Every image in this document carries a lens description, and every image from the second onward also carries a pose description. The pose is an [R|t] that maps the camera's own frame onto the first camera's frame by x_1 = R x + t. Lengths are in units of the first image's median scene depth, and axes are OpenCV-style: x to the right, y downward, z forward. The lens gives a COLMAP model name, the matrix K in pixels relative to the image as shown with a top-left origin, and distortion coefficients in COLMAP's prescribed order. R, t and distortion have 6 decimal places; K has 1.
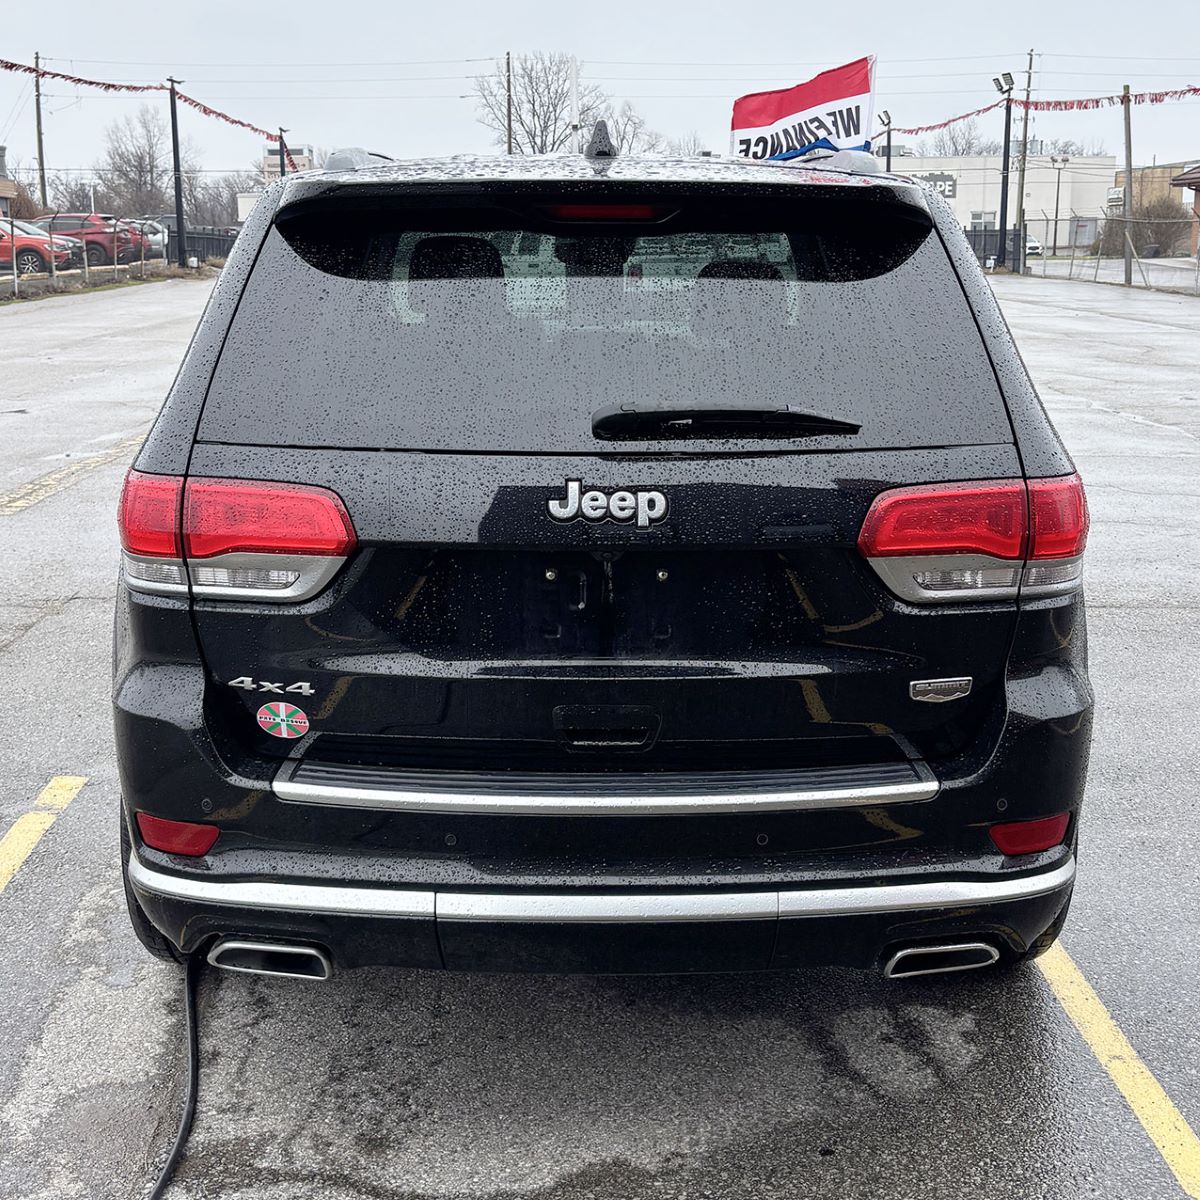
lens RADIAL K [[1619.0, 0, 625.6], [0, 1619.0, 595.9], [0, 0, 1]] dist [0.094076, 0.000000]
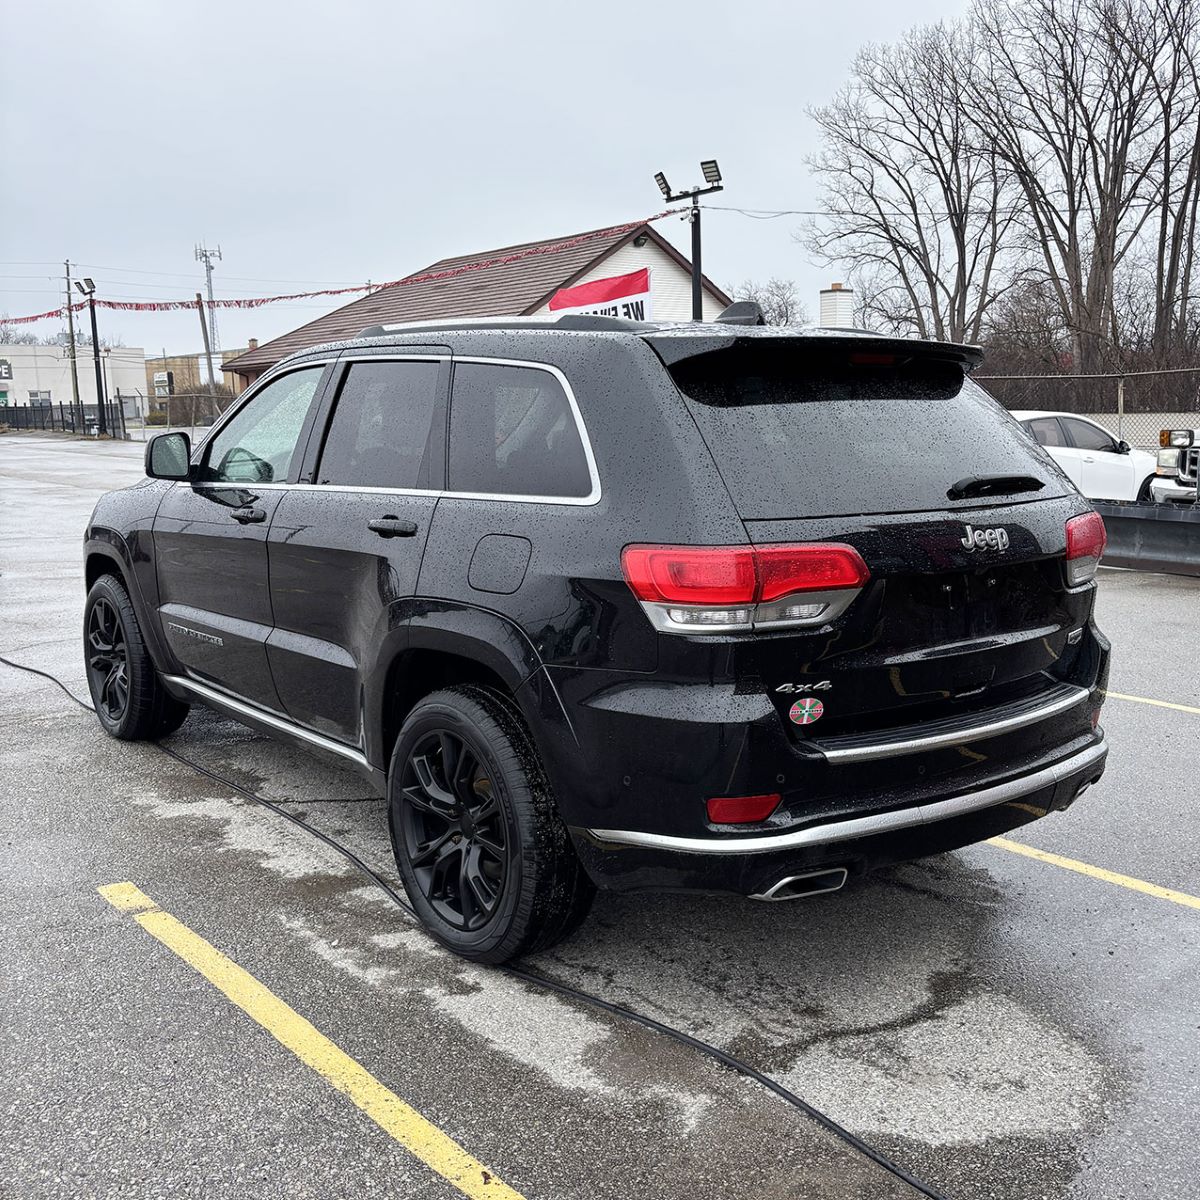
lens RADIAL K [[1311.3, 0, 591.0], [0, 1311.3, 616.1], [0, 0, 1]] dist [0.035796, 0.000000]
pose [[0.809396, -0.105149, 0.577773, -0.926763], [0.140705, 0.989906, -0.016960, -0.011507], [-0.570158, 0.095023, 0.816021, 0.149497]]
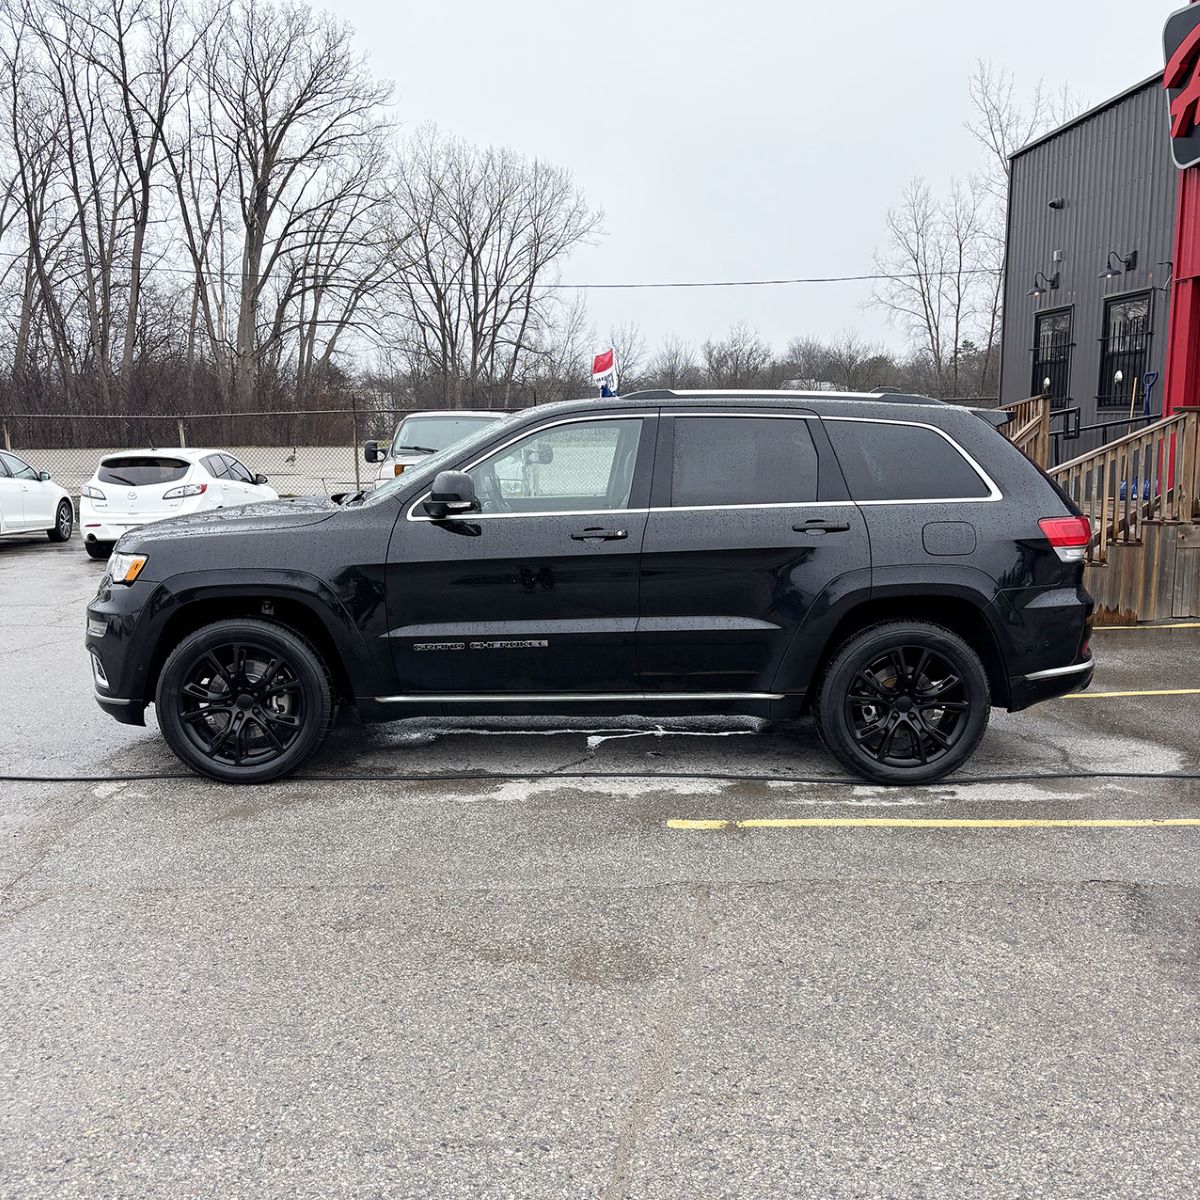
lens RADIAL K [[1311.3, 0, 595.8], [0, 1311.3, 602.7], [0, 0, 1]] dist [0.035796, 0.000000]
pose [[0.000426, -0.139699, 0.990194, -2.294433], [0.222626, 0.965357, 0.136099, -0.381607], [-0.974904, 0.220385, 0.031512, 1.599050]]
